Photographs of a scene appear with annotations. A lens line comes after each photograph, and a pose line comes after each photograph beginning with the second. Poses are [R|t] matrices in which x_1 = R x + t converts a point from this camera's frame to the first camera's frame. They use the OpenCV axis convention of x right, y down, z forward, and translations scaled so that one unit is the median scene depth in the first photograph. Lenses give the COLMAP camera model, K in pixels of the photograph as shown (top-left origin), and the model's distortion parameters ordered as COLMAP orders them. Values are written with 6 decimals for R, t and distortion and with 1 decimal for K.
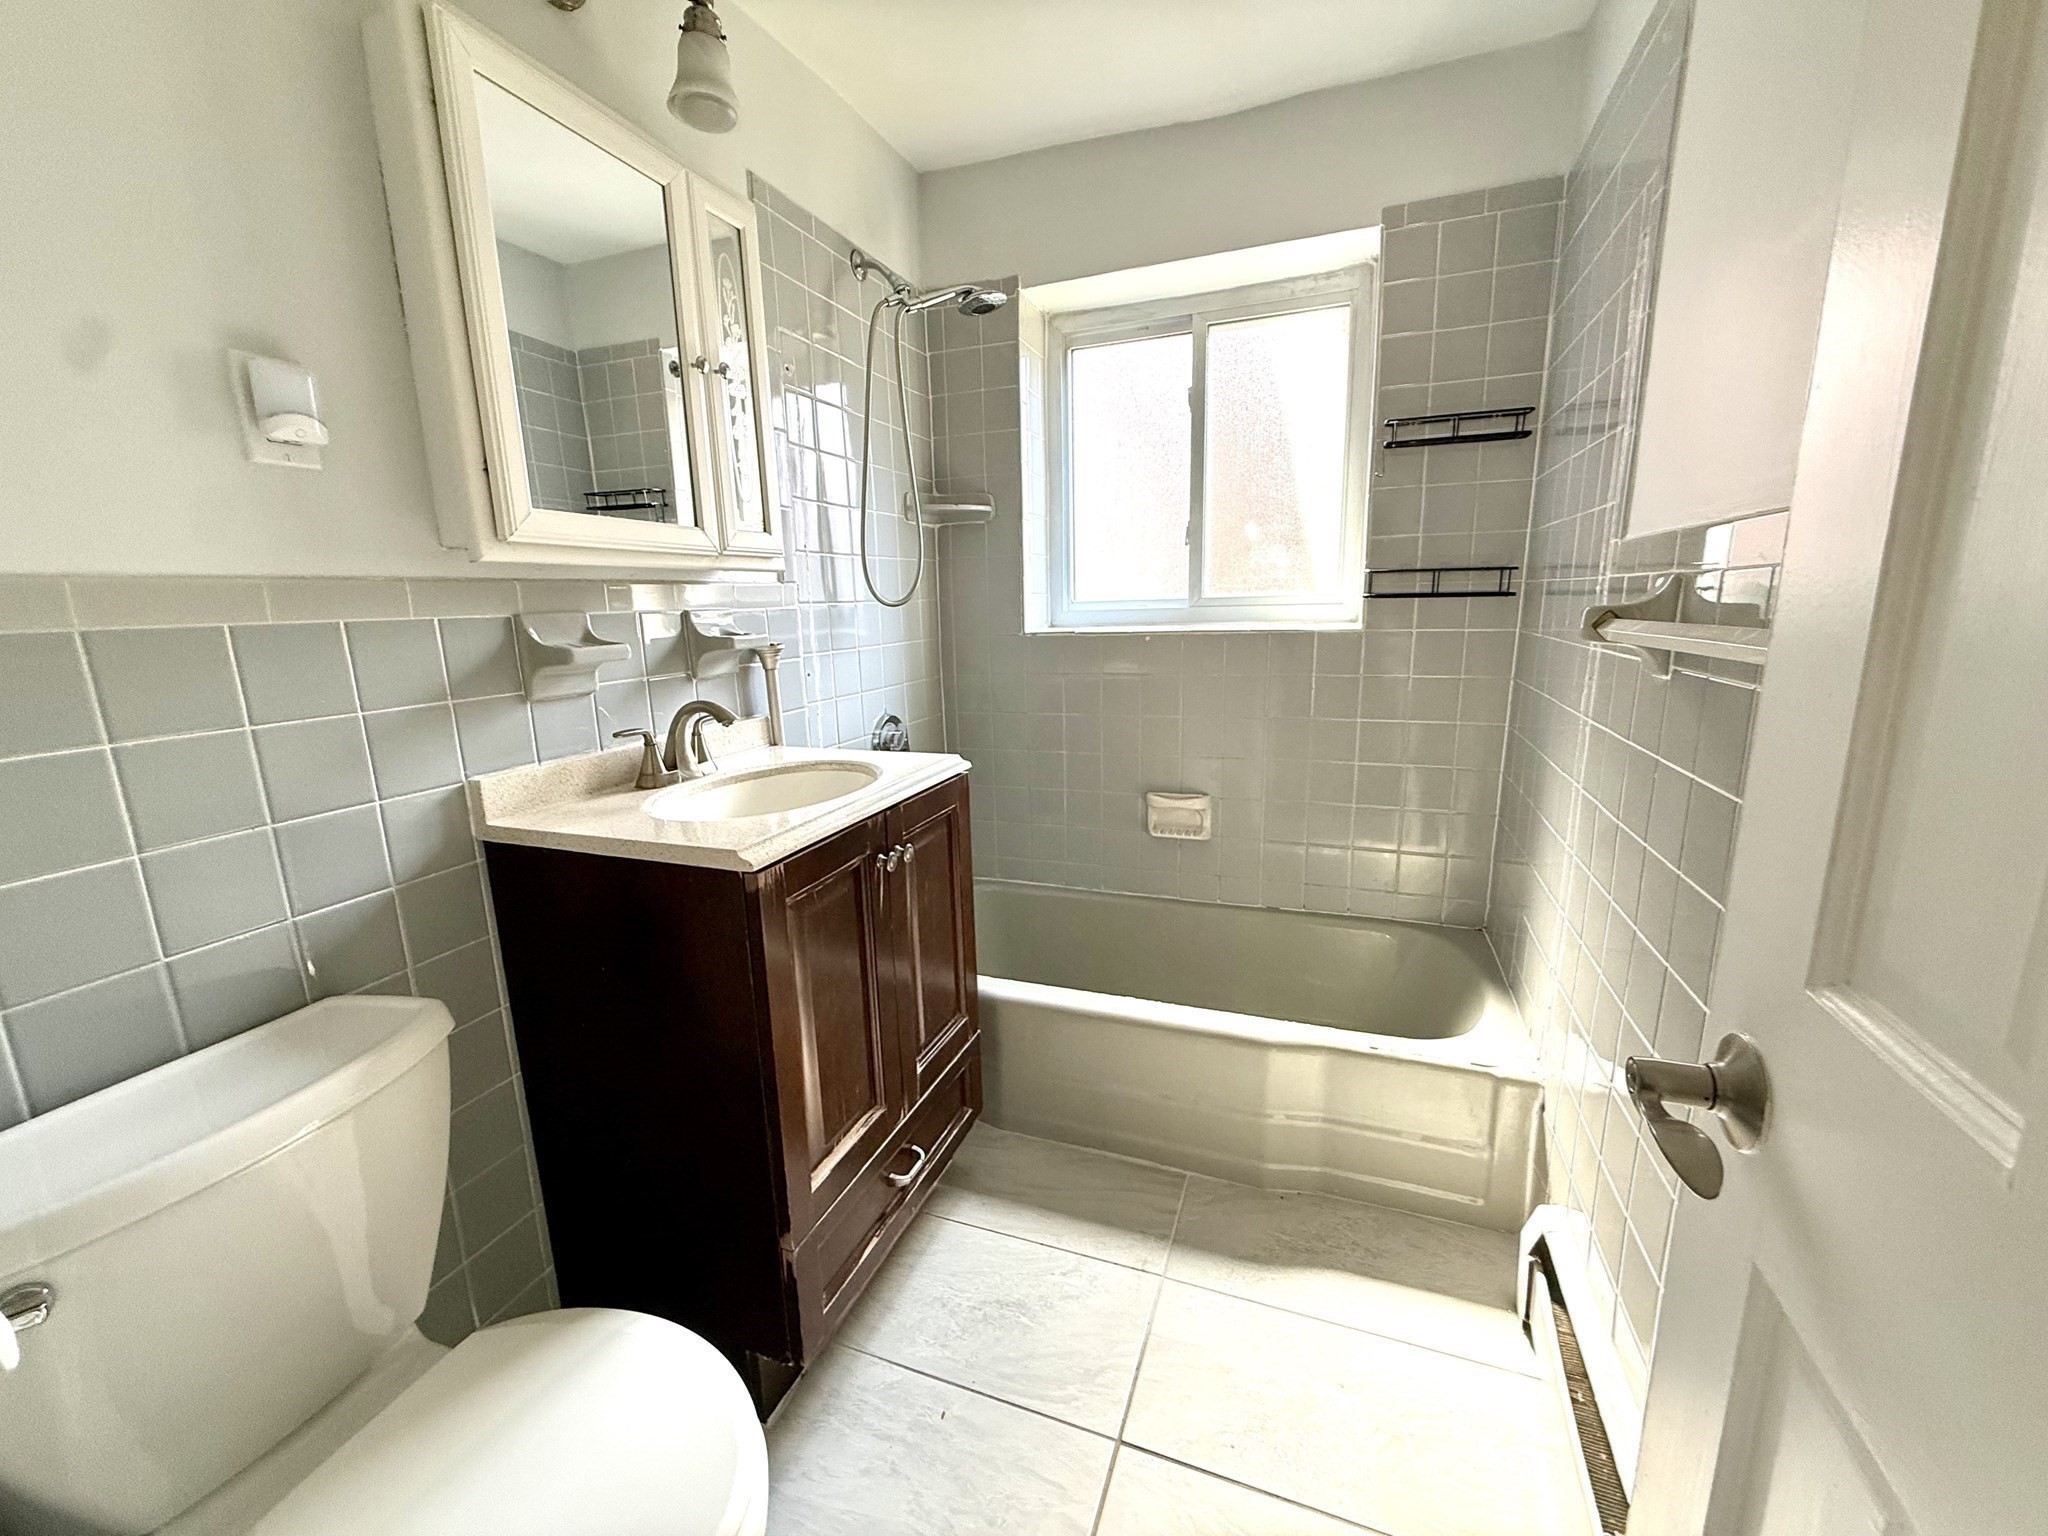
lens RADIAL K [[814.9, 0, 1012.9], [0, 814.9, 763.9], [0, 0, 1]] dist [-0.000246, -0.000180]
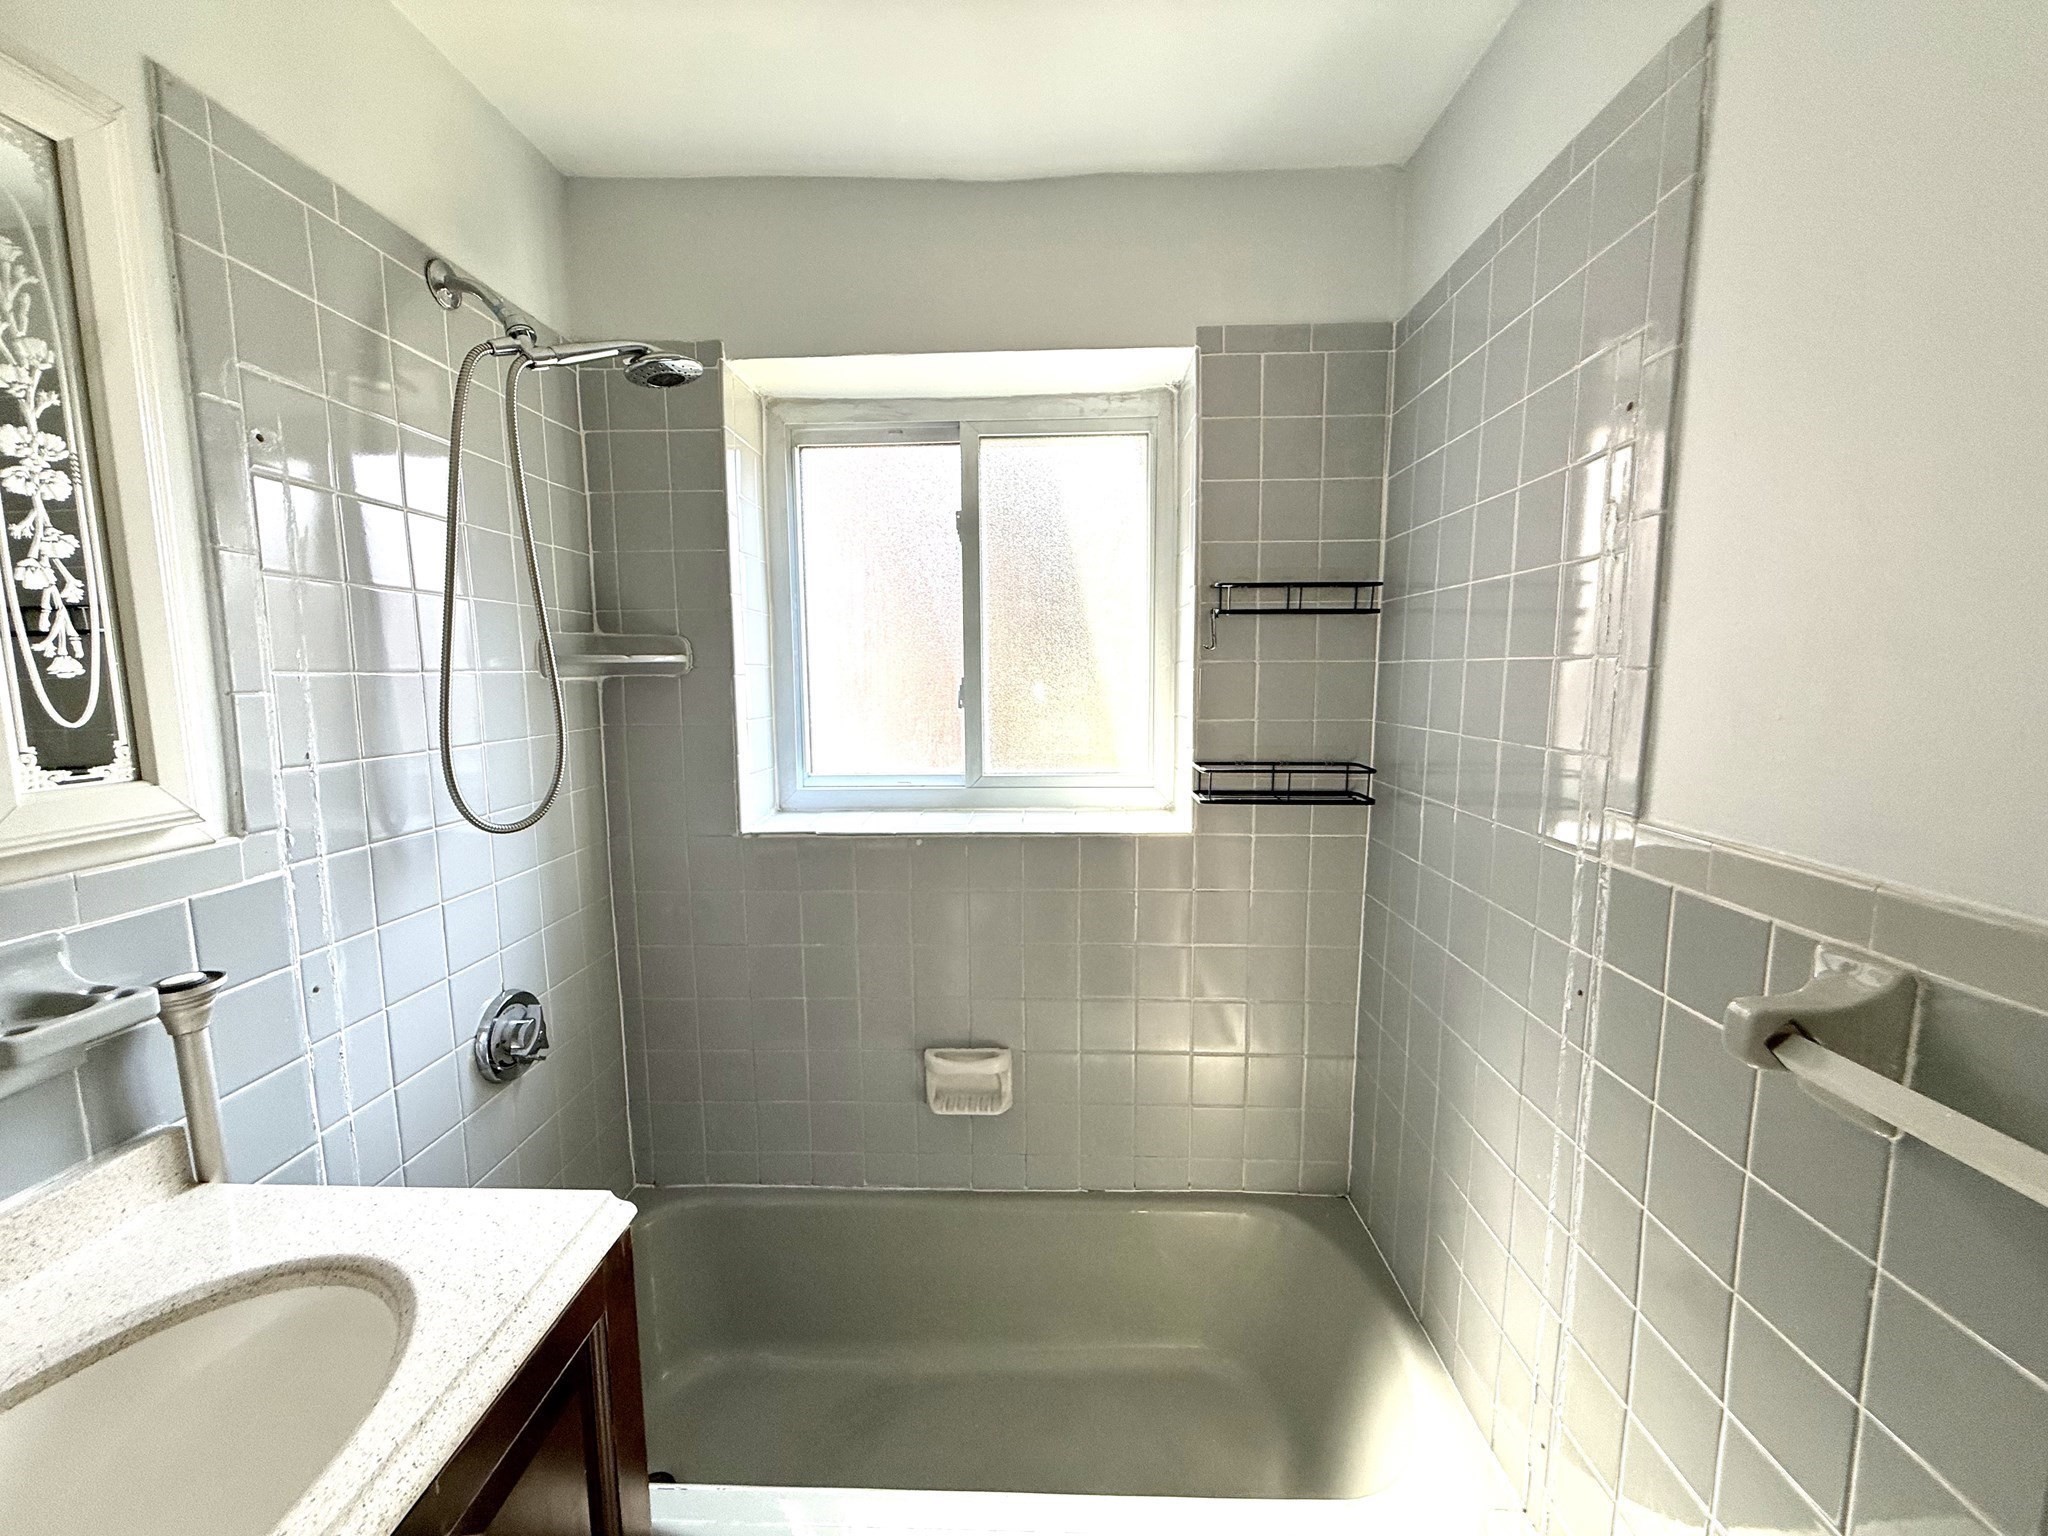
lens RADIAL K [[814.9, 0, 1012.9], [0, 814.9, 763.9], [0, 0, 1]] dist [-0.000246, -0.000180]
pose [[0.945420, -0.018967, 0.325302, 0.009637], [0.048347, 0.995420, -0.082472, -0.171833], [-0.322248, 0.093698, 0.942007, 0.301564]]
